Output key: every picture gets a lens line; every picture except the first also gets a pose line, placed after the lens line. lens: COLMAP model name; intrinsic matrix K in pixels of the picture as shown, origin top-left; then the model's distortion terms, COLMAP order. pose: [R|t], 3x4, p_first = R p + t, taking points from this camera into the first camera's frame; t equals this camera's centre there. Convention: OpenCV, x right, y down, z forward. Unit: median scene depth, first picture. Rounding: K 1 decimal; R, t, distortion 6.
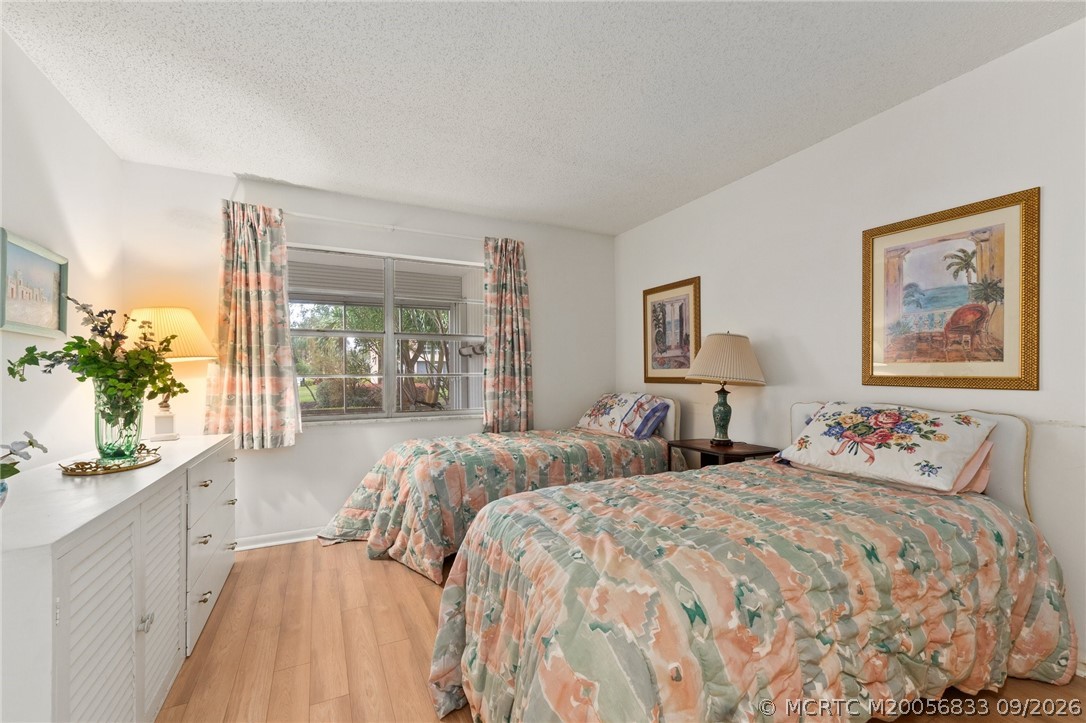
lens RADIAL K [[462.2, 0, 545.5], [0, 462.2, 372.6], [0, 0, 1]] dist [0.001157, -0.000046]
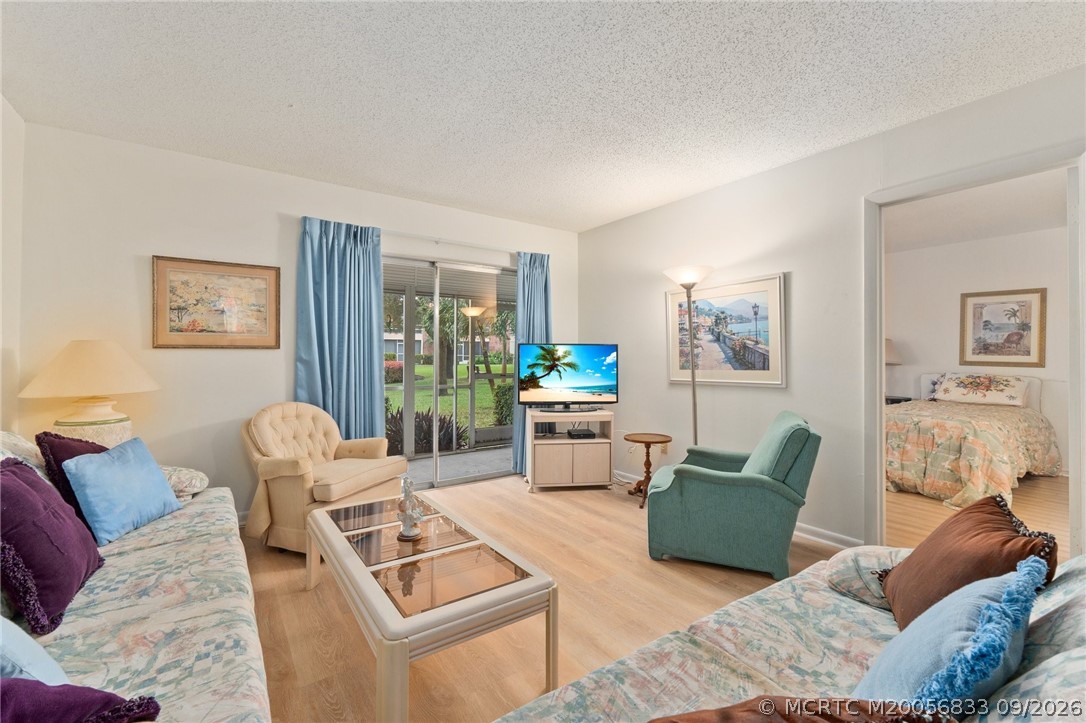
lens RADIAL K [[462.2, 0, 541.7], [0, 462.2, 357.5], [0, 0, 1]] dist [0.001157, -0.000046]
pose [[0.986157, 0.009162, 0.165562, -1.919177], [-0.010899, 0.999895, 0.009589, -0.010463], [-0.165457, -0.011260, 0.986153, -0.968162]]
